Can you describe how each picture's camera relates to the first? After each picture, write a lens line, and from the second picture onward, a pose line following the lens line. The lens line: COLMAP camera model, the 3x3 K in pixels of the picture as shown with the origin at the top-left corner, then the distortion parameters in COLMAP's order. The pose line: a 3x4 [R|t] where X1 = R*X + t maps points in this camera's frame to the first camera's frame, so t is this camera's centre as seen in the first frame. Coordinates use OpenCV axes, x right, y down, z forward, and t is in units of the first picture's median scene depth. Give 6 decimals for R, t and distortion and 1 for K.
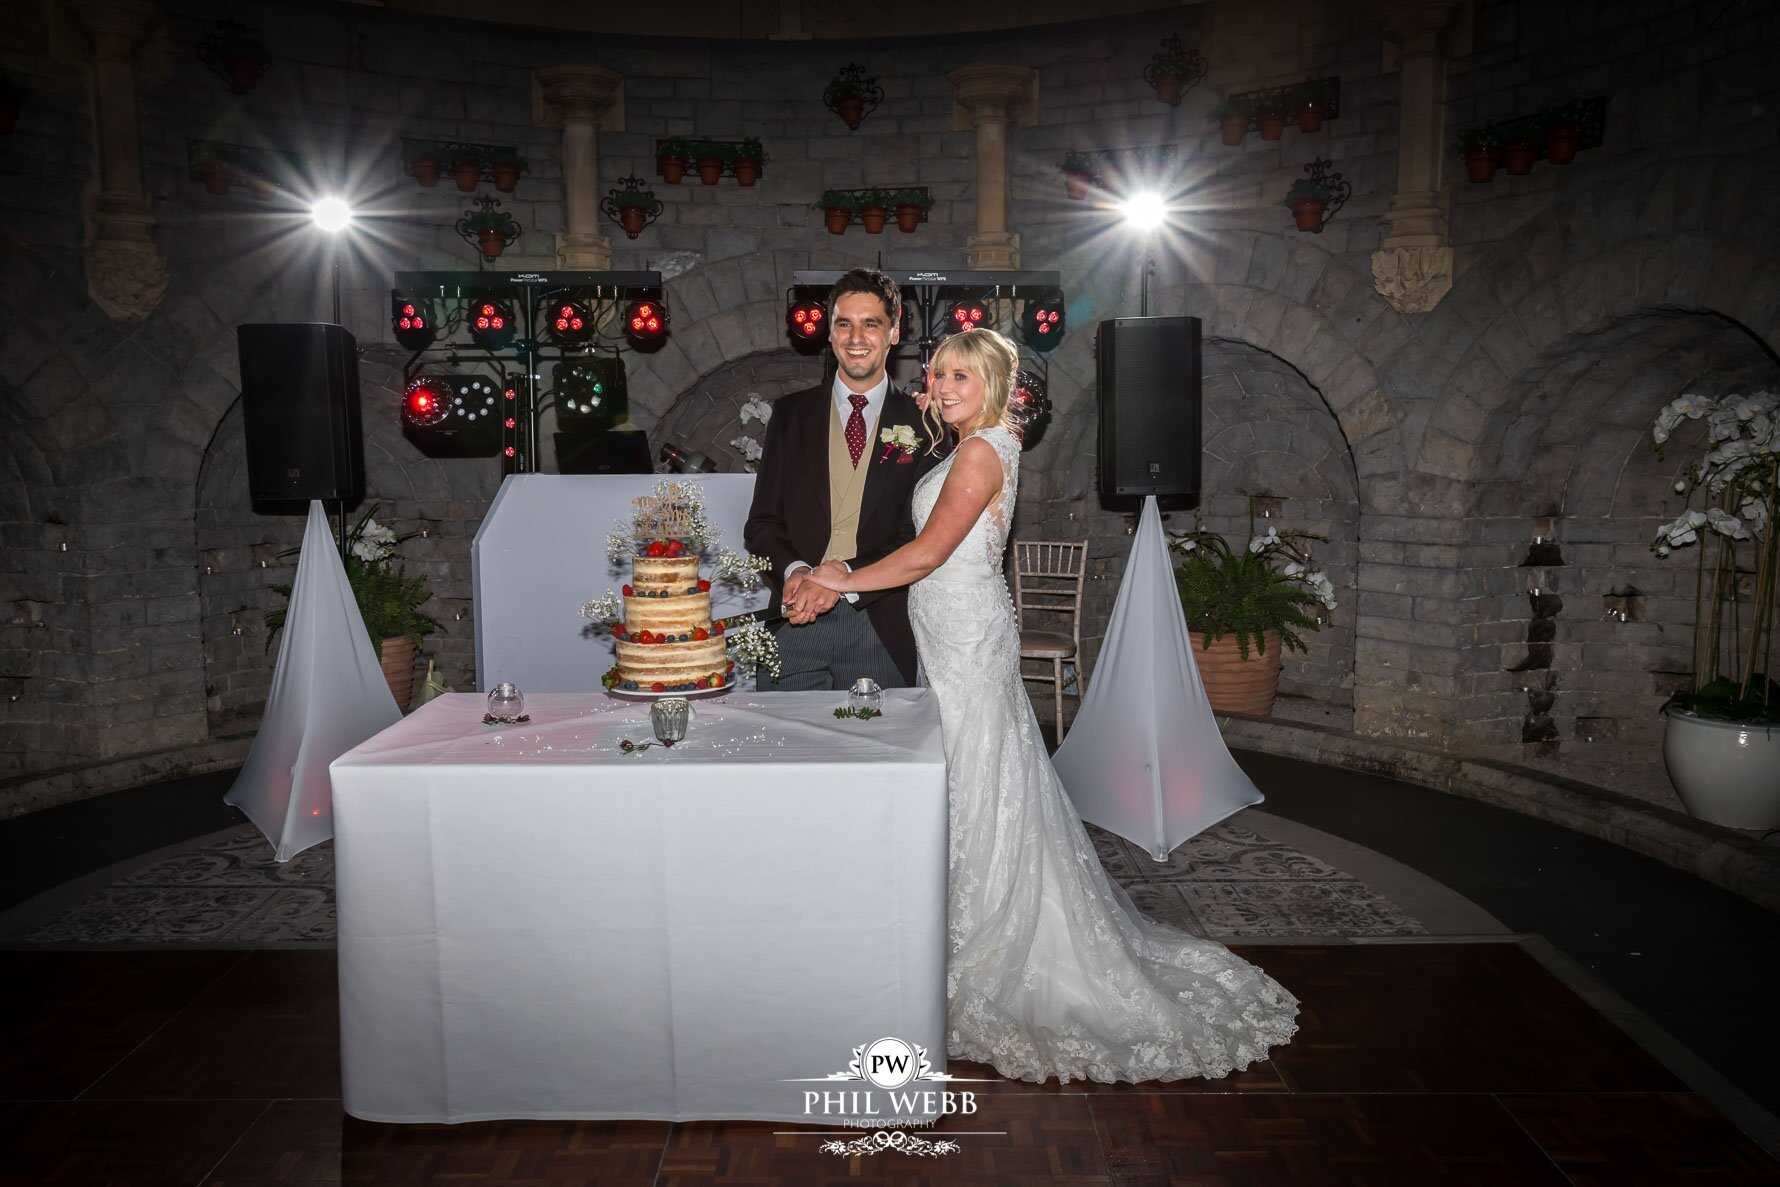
lens RADIAL K [[1436.6, 0, 889.5], [0, 1436.6, 594.3], [0, 0, 1]] dist [-0.000010, 0.001266]
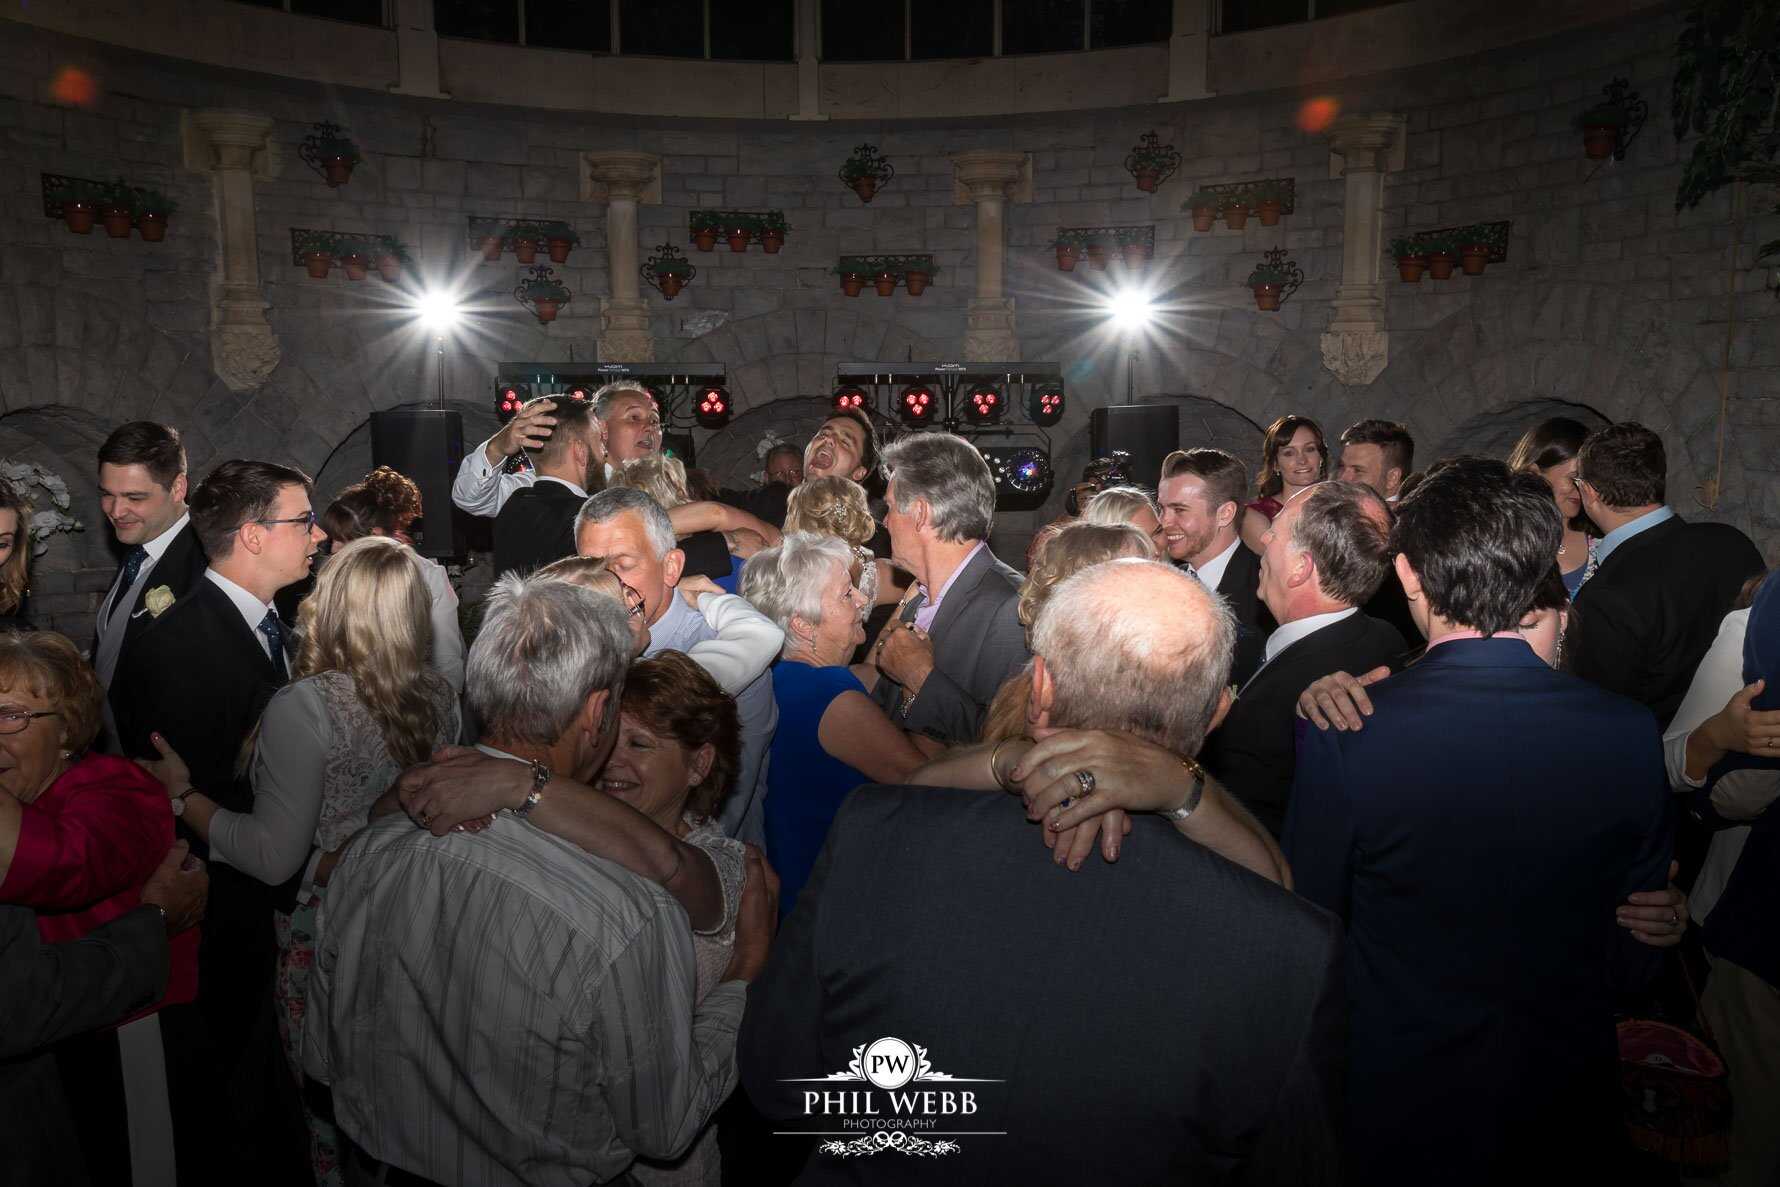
lens RADIAL K [[1538.2, 0, 890.6], [0, 1538.2, 592.9], [0, 0, 1]] dist [-0.001553, -0.001390]
pose [[0.999241, -0.005749, 0.038529, -0.061393], [0.004875, 0.999729, 0.022749, -0.052971], [-0.038649, -0.022544, 0.998999, -0.232123]]
